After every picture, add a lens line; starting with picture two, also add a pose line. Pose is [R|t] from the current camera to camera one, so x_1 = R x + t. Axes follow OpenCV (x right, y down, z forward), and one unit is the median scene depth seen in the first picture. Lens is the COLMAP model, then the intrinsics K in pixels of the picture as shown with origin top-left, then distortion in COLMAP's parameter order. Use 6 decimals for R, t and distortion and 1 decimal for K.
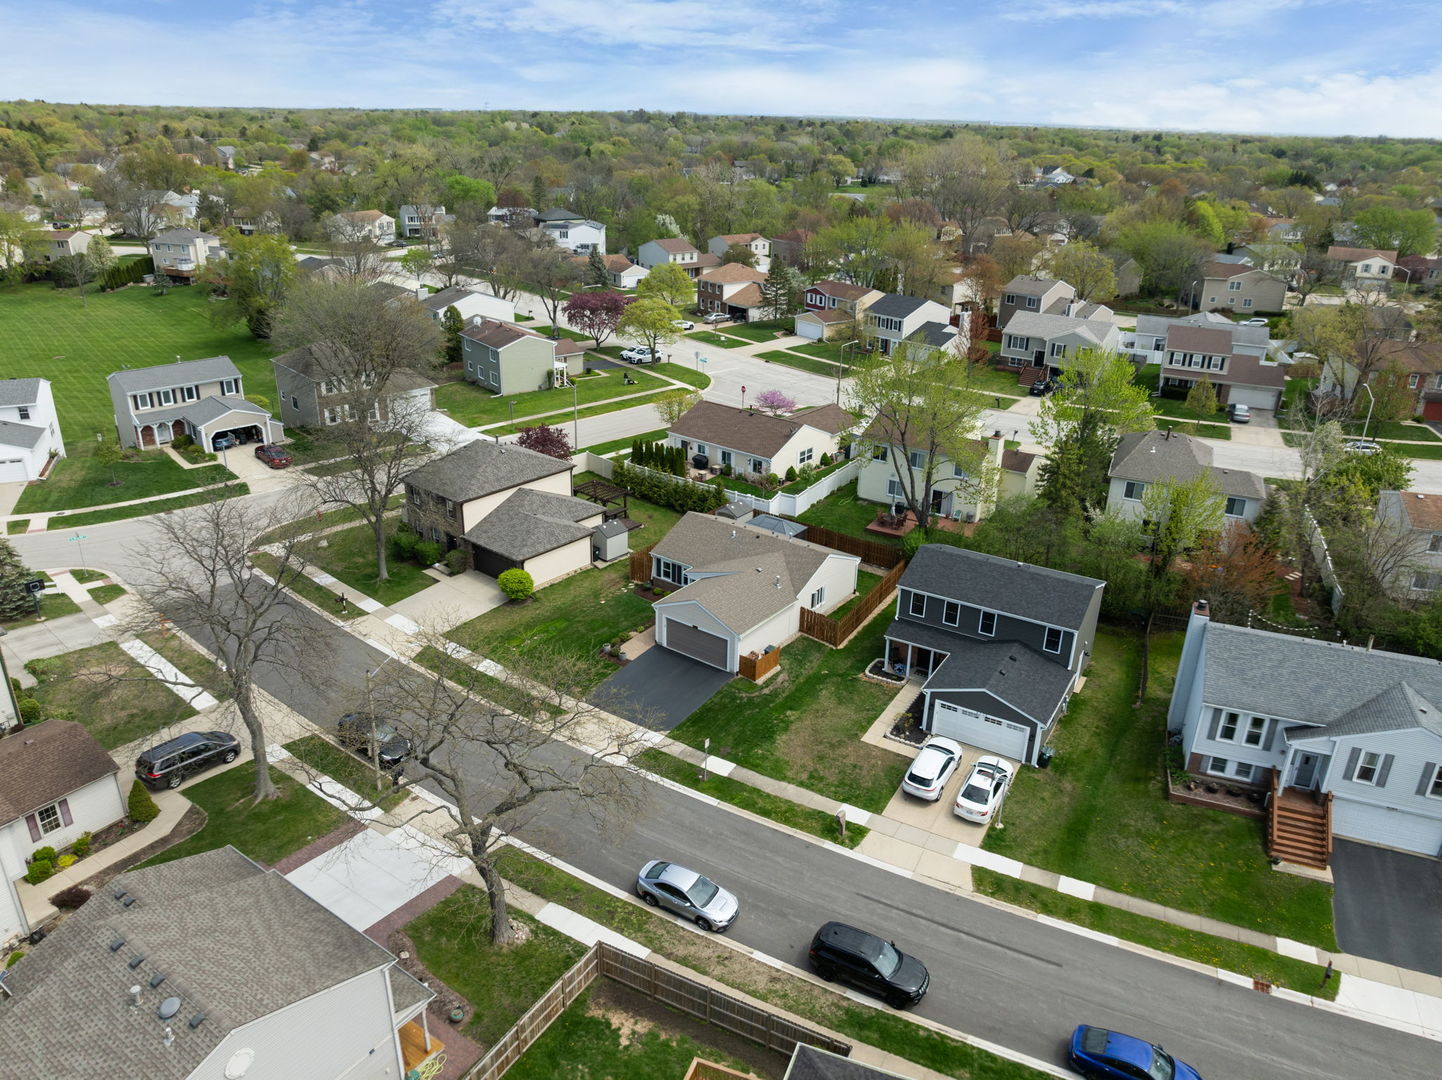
lens RADIAL K [[997.8, 0, 730.1], [0, 997.8, 552.7], [0, 0, 1]] dist [-0.034716, 0.005042]
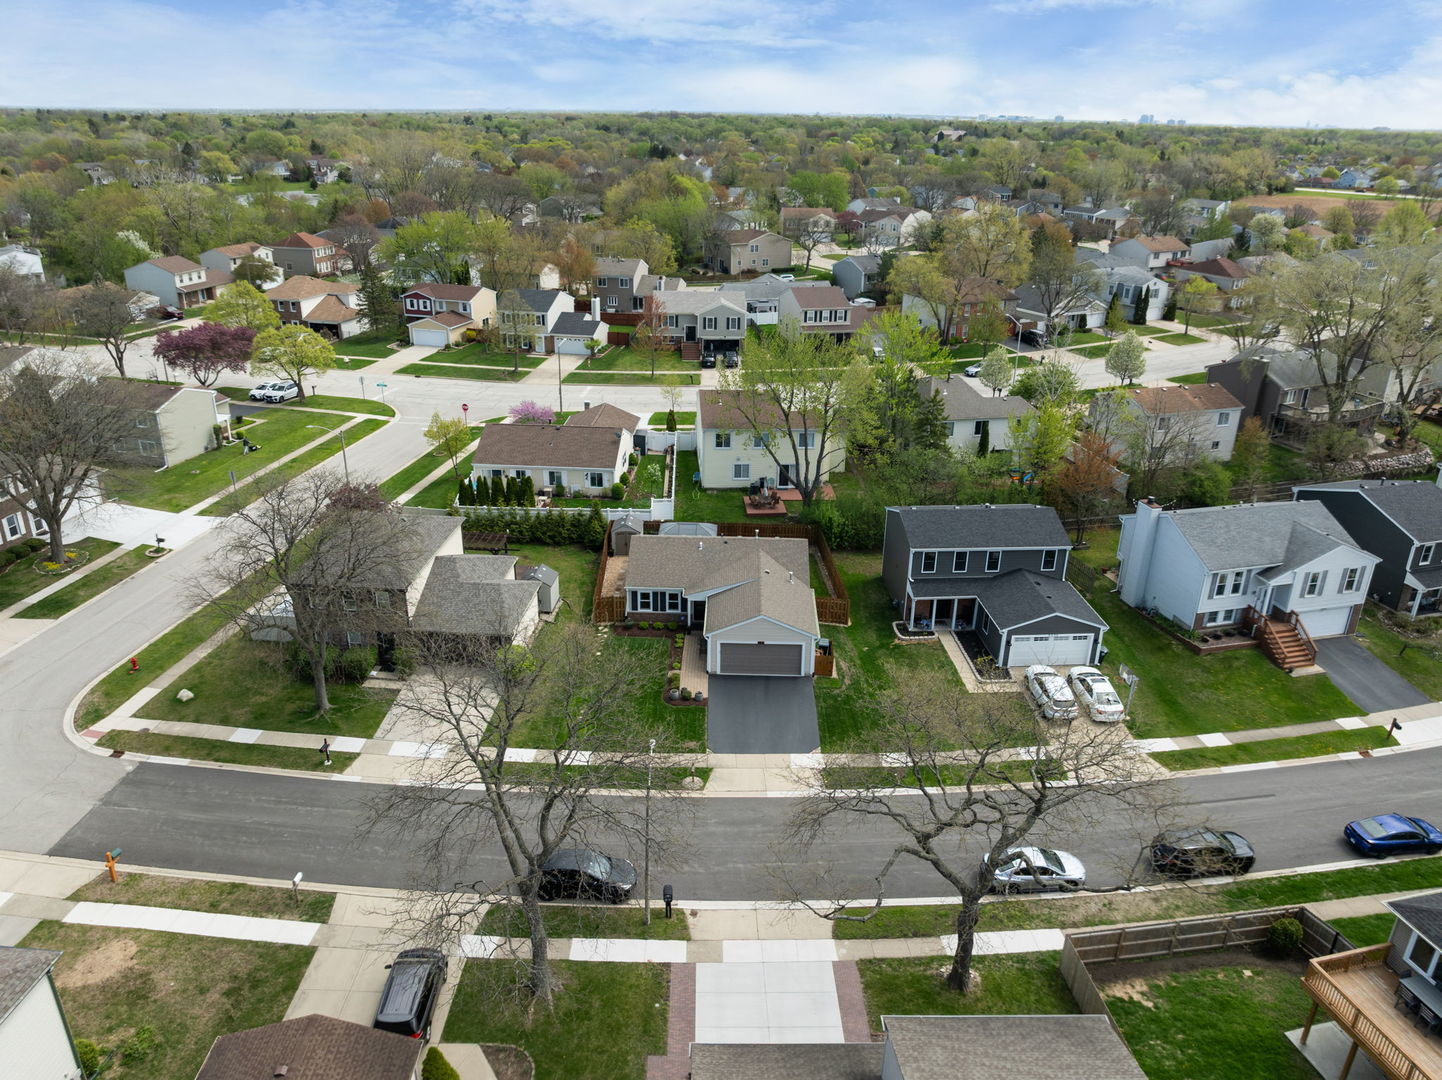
lens RADIAL K [[1007.1, 0, 721.0], [0, 1007.1, 540.0], [0, 0, 1]] dist [-0.034328, -0.003726]
pose [[0.821511, -0.235433, 0.519318, -0.565916], [0.235503, 0.969561, 0.067008, -0.098921], [-0.519286, 0.067253, 0.851950, 0.190482]]
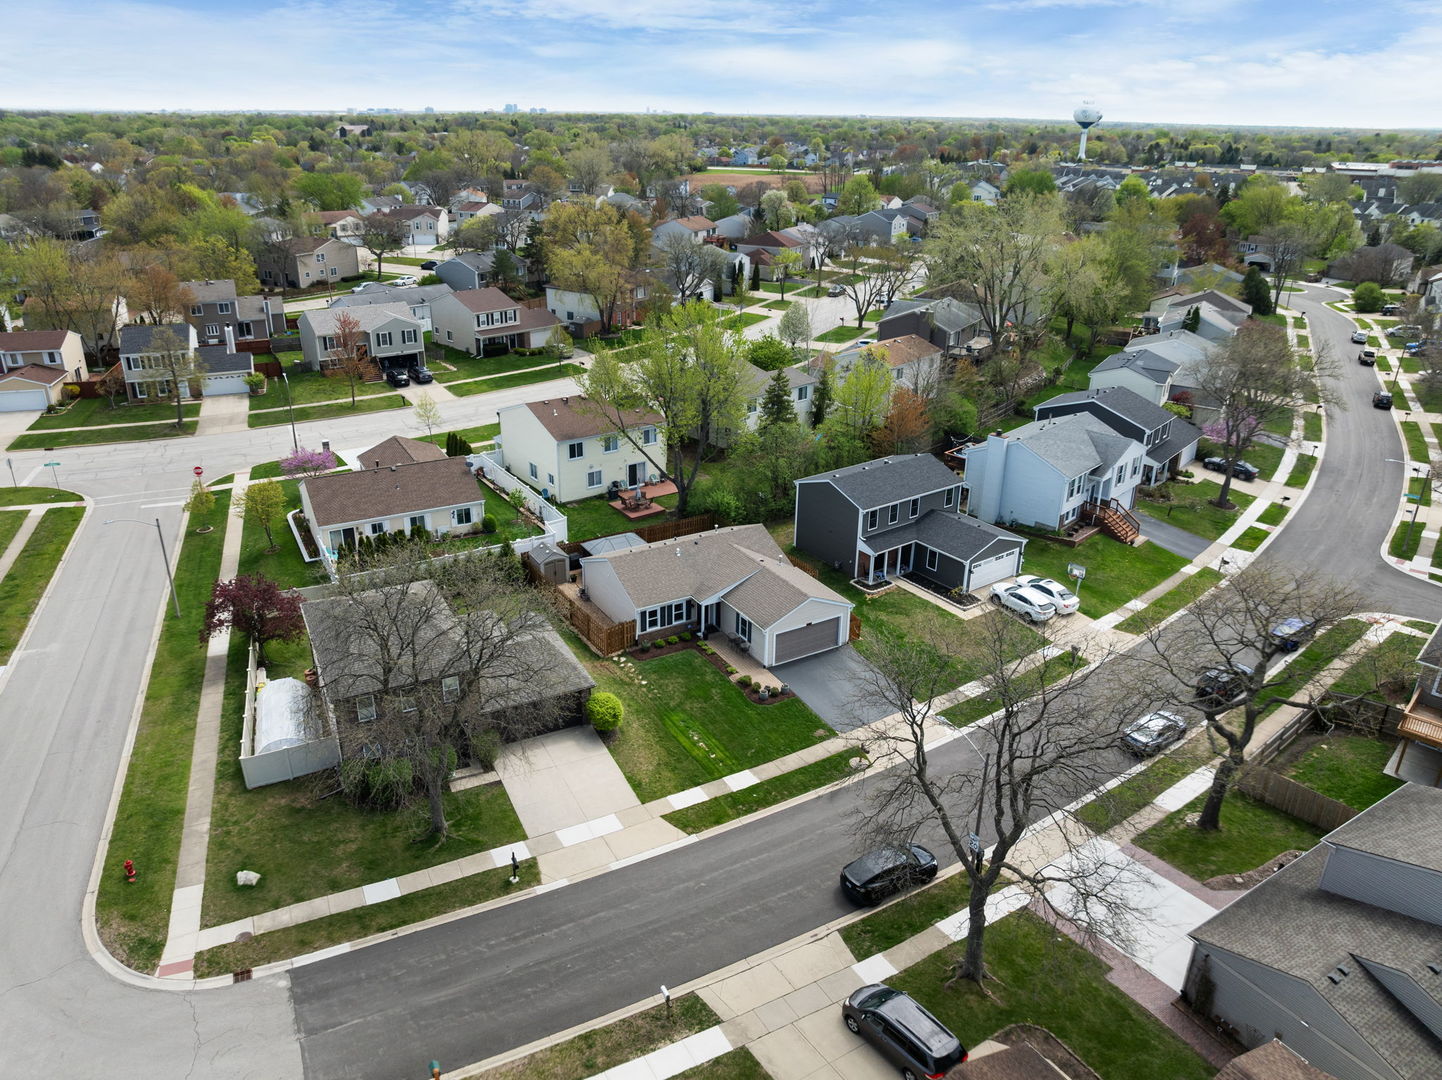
lens RADIAL K [[1007.1, 0, 721.0], [0, 1007.1, 540.0], [0, 0, 1]] dist [-0.034328, -0.003726]
pose [[0.392512, -0.378226, 0.838379, -0.908194], [0.369028, 0.899707, 0.233122, -0.276203], [-0.842469, 0.217882, 0.492721, 0.578436]]
